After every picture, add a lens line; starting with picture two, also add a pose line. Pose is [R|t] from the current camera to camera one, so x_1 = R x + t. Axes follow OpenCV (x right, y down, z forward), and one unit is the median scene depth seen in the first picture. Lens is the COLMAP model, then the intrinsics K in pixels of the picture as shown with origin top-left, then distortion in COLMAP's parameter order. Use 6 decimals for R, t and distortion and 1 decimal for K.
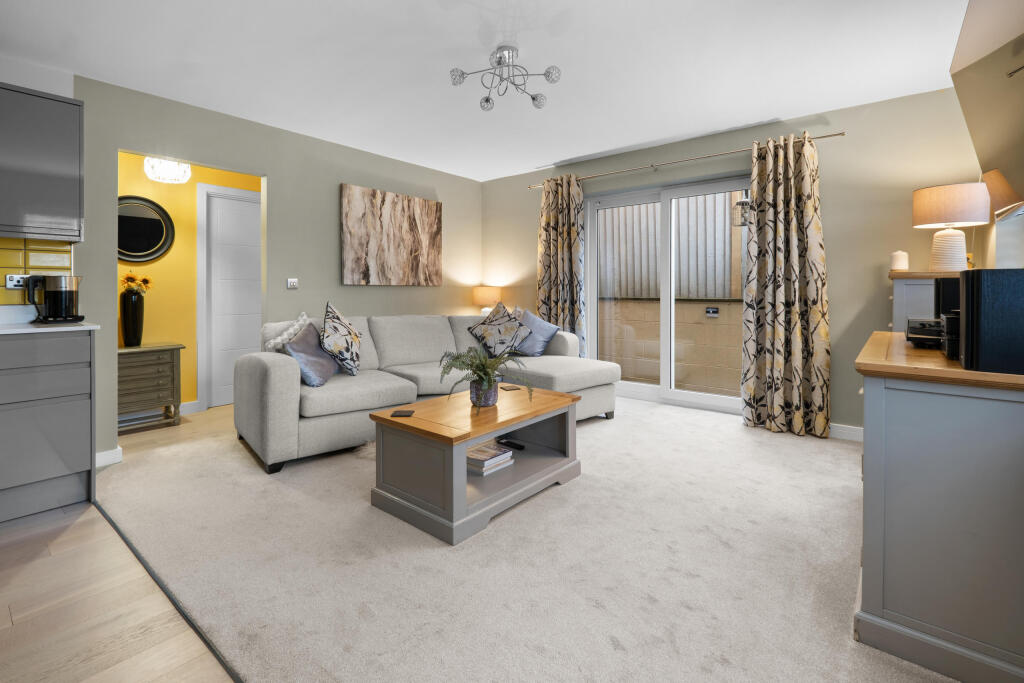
lens RADIAL K [[473.7, 0, 510.6], [0, 473.7, 294.2], [0, 0, 1]] dist [-0.001424, -0.000071]
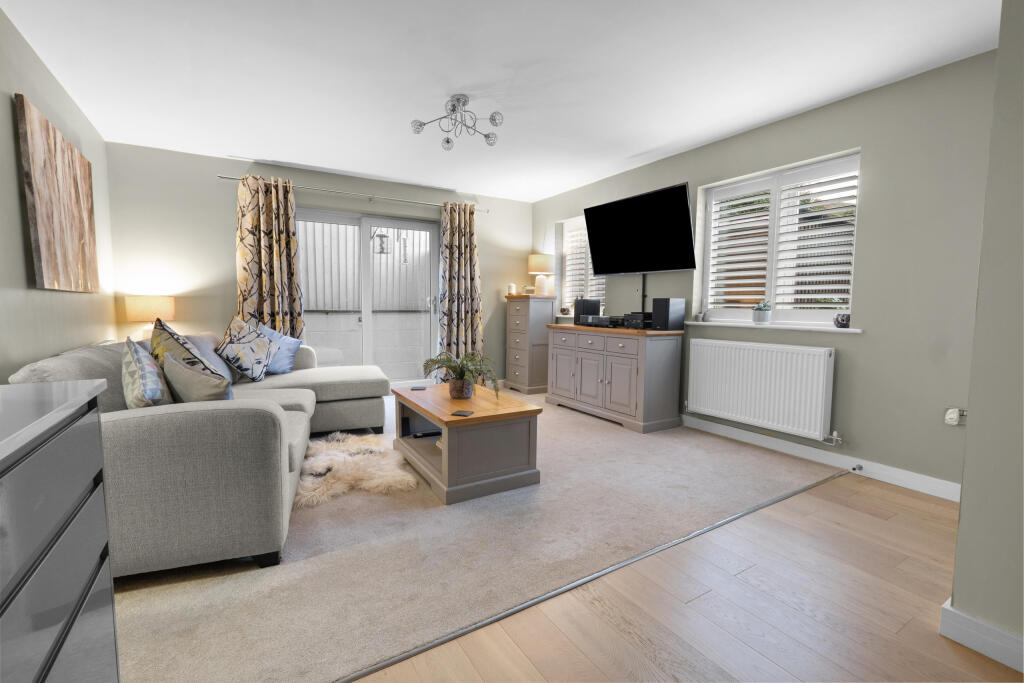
lens RADIAL K [[449.1, 0, 512.0], [0, 449.1, 341.5], [0, 0, 1]] dist [-0.001531, -0.000041]
pose [[0.322754, -0.071613, 0.943770, -0.635474], [0.001526, 0.997172, 0.075144, 0.003422], [-0.946482, -0.022813, 0.321950, 0.298930]]
